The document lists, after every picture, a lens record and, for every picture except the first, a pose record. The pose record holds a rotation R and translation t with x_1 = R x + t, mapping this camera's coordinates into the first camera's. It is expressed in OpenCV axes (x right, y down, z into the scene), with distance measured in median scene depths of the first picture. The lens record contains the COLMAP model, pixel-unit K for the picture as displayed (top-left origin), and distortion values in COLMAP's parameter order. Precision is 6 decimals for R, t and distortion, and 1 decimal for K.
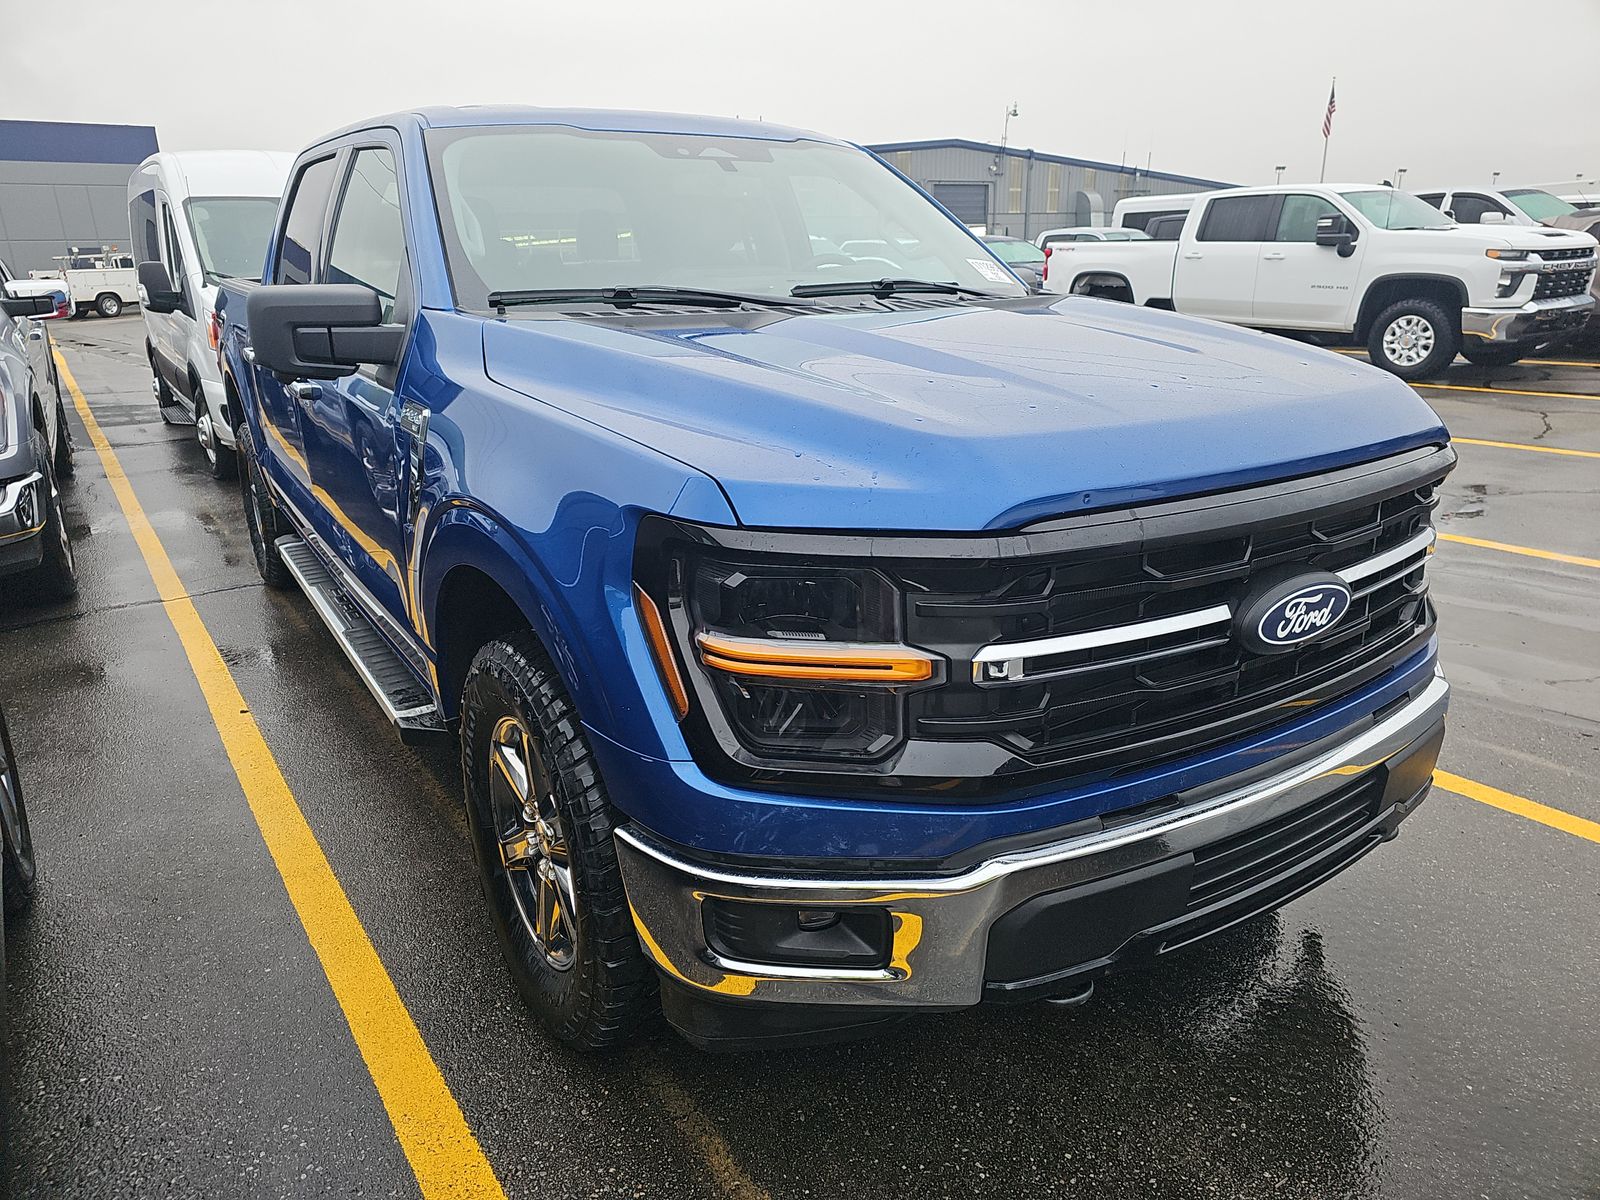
lens RADIAL K [[1030.9, 0, 791.3], [0, 1030.9, 583.6], [0, 0, 1]] dist [0.071795, -0.064869]
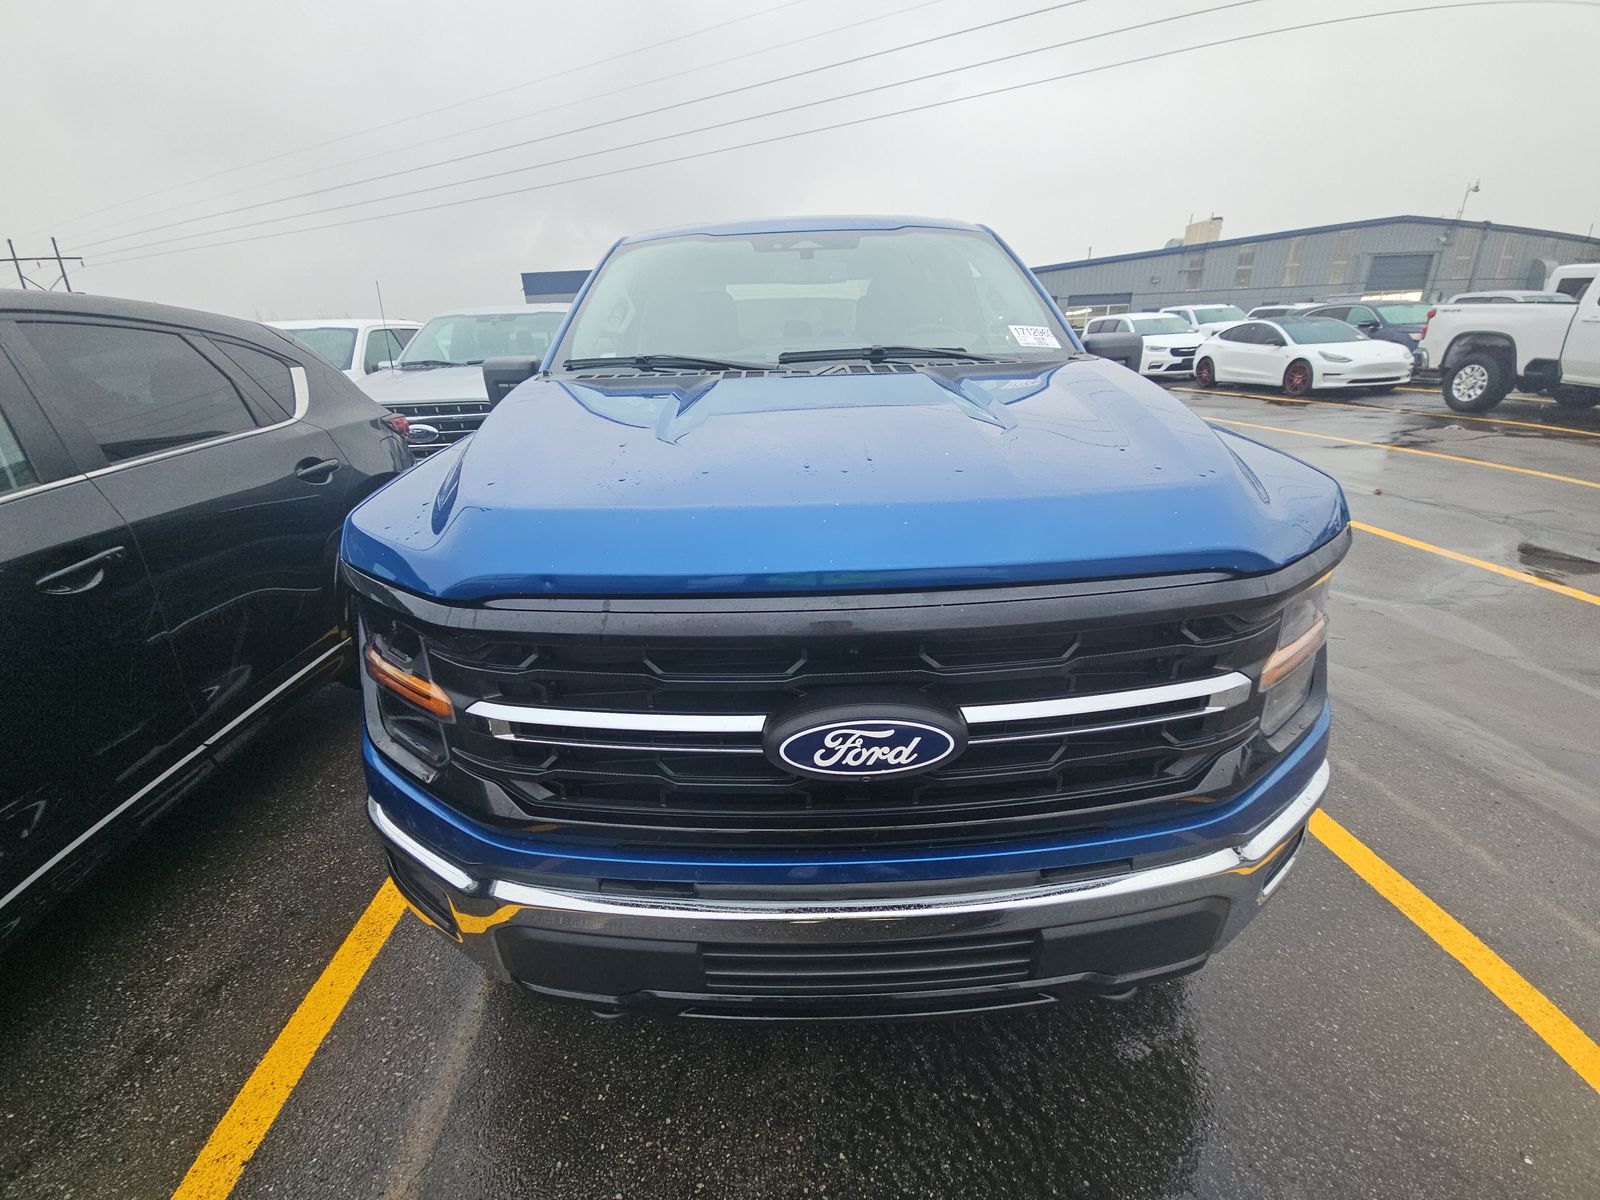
lens RADIAL K [[644.0, 0, 794.6], [0, 644.0, 604.8], [0, 0, 1]] dist [0.021101, -0.014925]
pose [[0.852705, 0.187395, -0.487625, 0.624902], [-0.137424, 0.981034, 0.136702, -0.141351], [0.503993, -0.049555, 0.862285, 0.465832]]
